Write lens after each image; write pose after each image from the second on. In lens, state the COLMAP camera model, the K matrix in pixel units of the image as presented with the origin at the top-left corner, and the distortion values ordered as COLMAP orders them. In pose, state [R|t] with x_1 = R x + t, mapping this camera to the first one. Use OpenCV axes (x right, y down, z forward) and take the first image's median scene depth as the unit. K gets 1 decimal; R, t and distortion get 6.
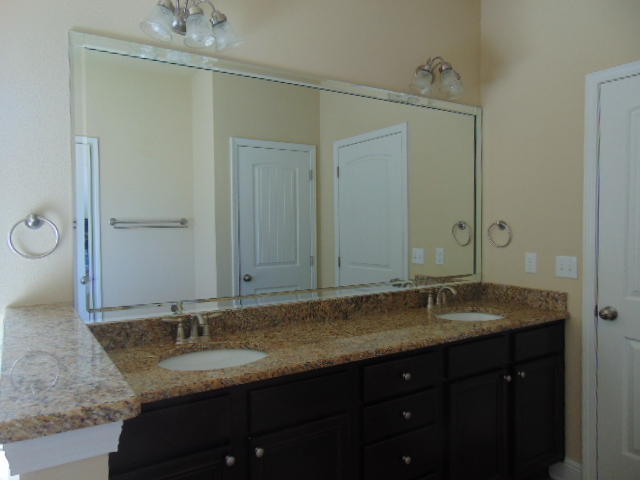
lens RADIAL K [[474.4, 0, 320.8], [0, 474.4, 236.3], [0, 0, 1]] dist [-0.037569, 0.066299]
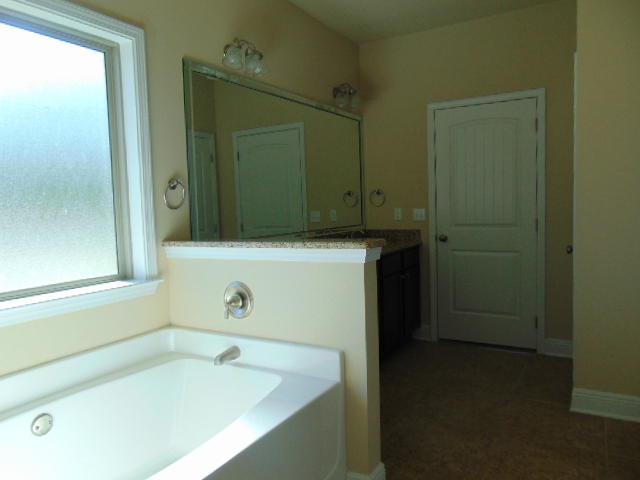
lens RADIAL K [[474.4, 0, 320.8], [0, 474.4, 236.3], [0, 0, 1]] dist [-0.037569, 0.066299]
pose [[0.889800, -0.053451, 0.453210, -0.549170], [0.040578, 0.998450, 0.038088, 0.059477], [-0.454543, -0.015501, 0.890590, -0.352199]]
